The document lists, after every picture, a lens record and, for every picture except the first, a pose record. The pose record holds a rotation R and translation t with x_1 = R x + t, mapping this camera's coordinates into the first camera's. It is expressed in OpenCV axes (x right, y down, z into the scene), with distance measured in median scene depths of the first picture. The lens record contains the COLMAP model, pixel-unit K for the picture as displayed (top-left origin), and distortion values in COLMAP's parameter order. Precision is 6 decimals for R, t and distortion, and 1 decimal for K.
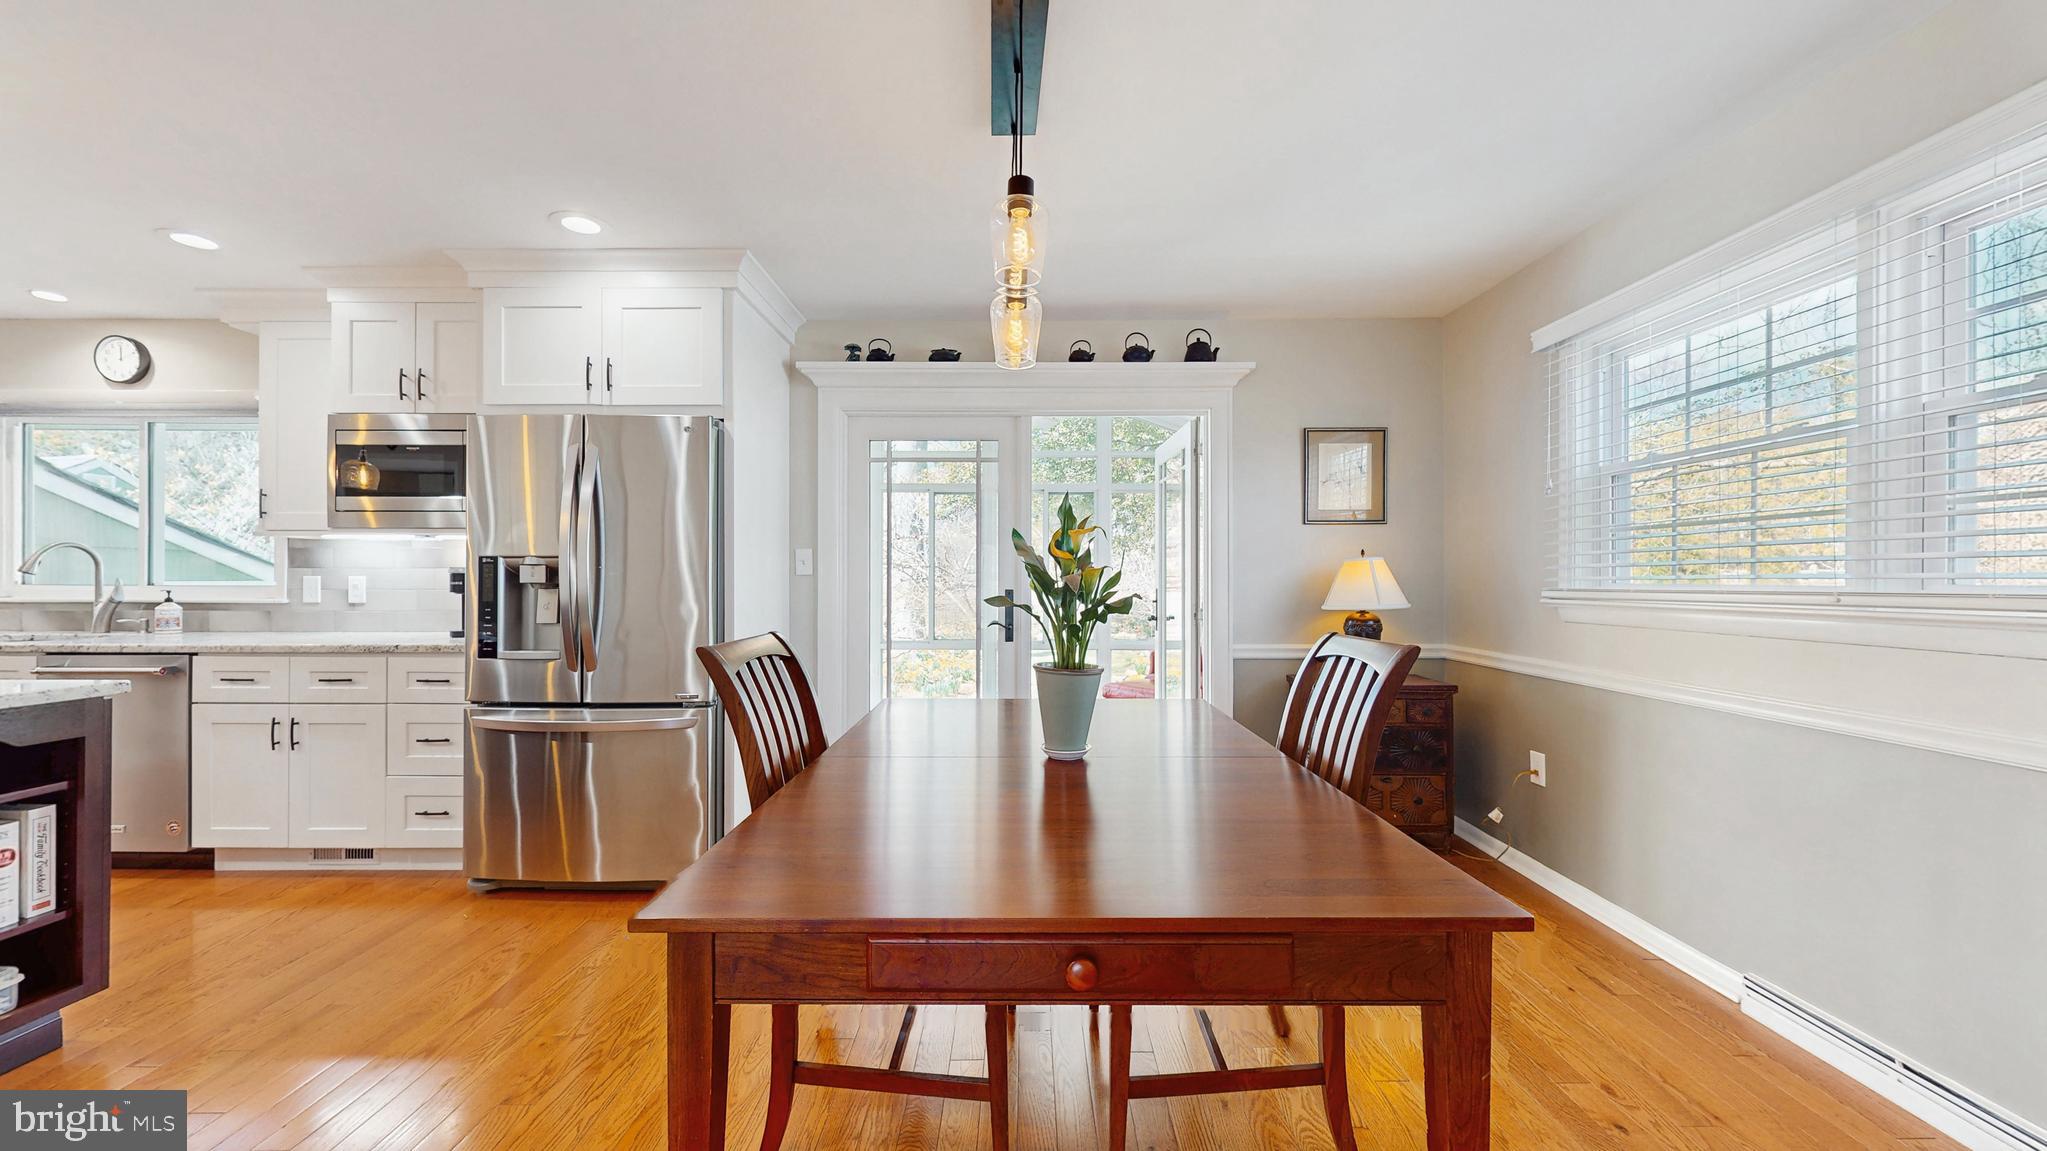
lens RADIAL K [[759.3, 0, 1021.6], [0, 759.3, 573.8], [0, 0, 1]] dist [0.002528, 0.000128]
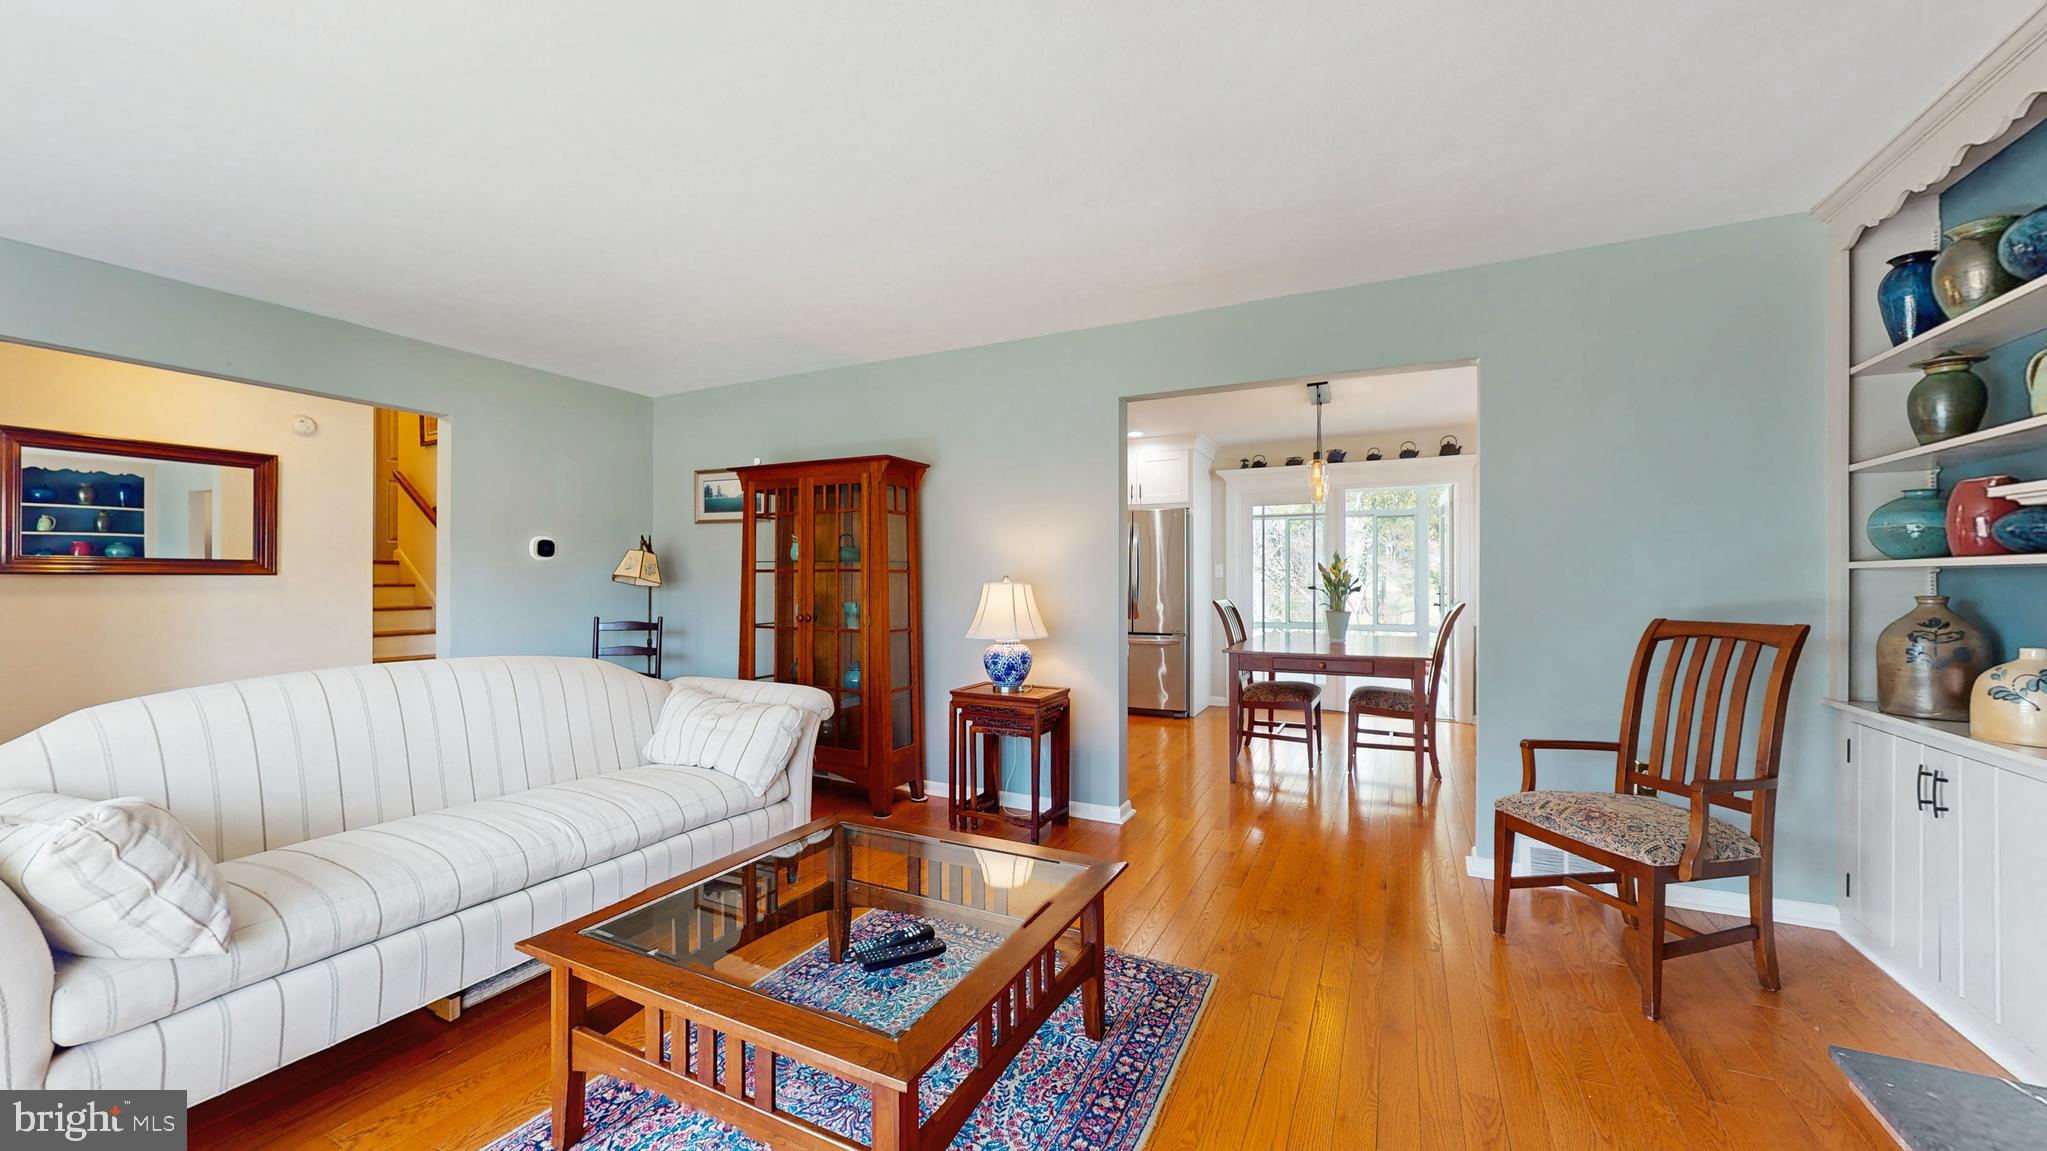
lens RADIAL K [[759.3, 0, 1020.6], [0, 759.3, 570.2], [0, 0, 1]] dist [0.002528, 0.000128]
pose [[0.897905, -0.002771, -0.440181, 0.119074], [0.000172, 0.999982, -0.005944, -0.005764], [0.440189, 0.005262, 0.897889, -1.001423]]
